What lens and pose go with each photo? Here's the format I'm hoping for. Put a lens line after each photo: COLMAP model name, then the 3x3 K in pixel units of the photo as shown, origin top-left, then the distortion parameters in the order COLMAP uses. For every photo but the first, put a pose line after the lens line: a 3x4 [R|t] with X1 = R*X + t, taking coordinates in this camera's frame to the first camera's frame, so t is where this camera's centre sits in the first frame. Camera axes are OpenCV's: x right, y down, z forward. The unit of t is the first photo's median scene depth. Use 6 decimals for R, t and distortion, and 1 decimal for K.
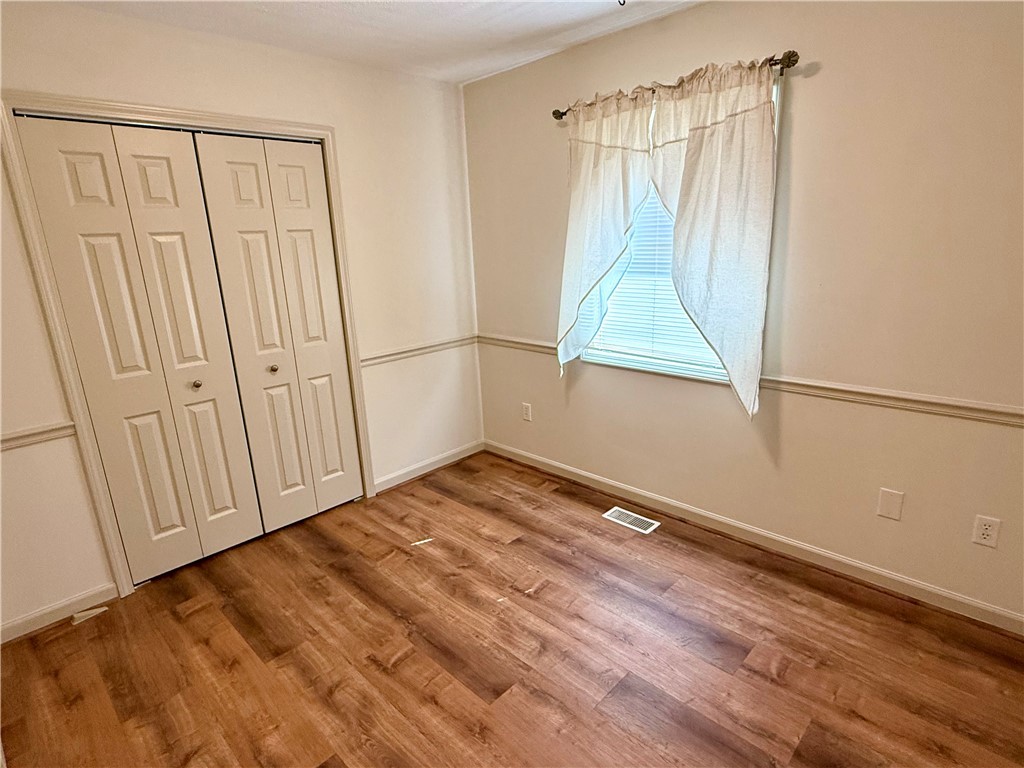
lens RADIAL K [[550.2, 0, 512.1], [0, 550.2, 382.4], [0, 0, 1]] dist [0.003760, 0.000120]
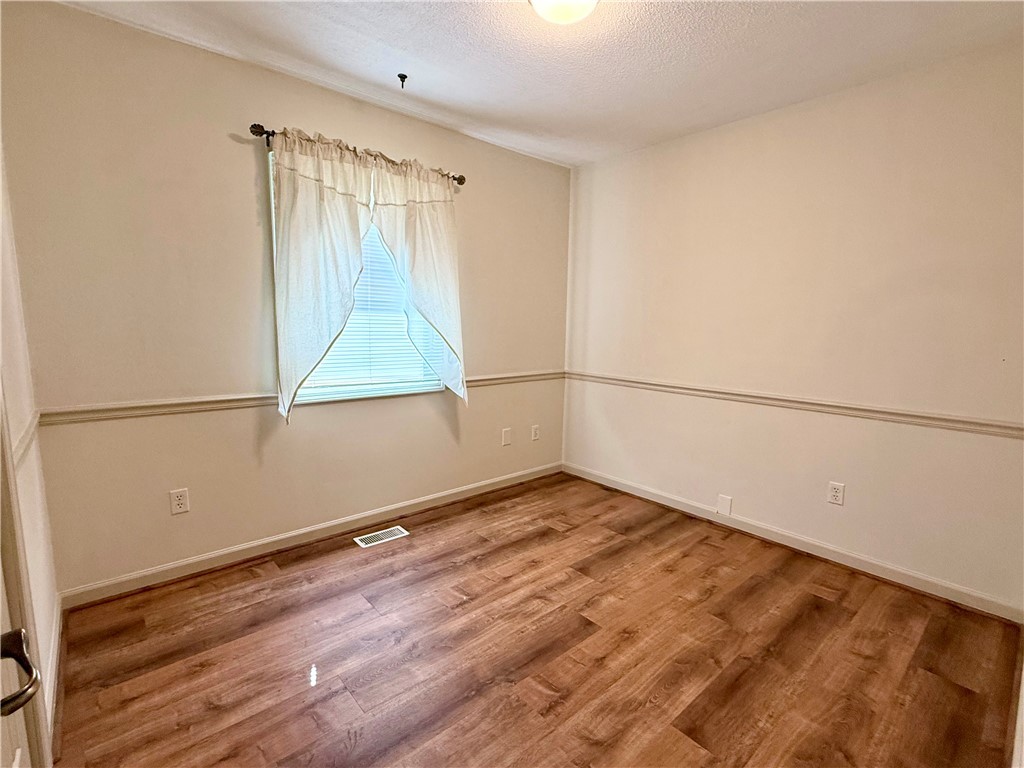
lens RADIAL K [[477.1, 0, 510.8], [0, 477.1, 386.5], [0, 0, 1]] dist [0.002577, -0.000392]
pose [[0.080185, -0.092378, 0.992490, -0.835684], [0.236294, 0.969076, 0.071108, -0.051605], [-0.968367, 0.228818, 0.099533, 0.753368]]
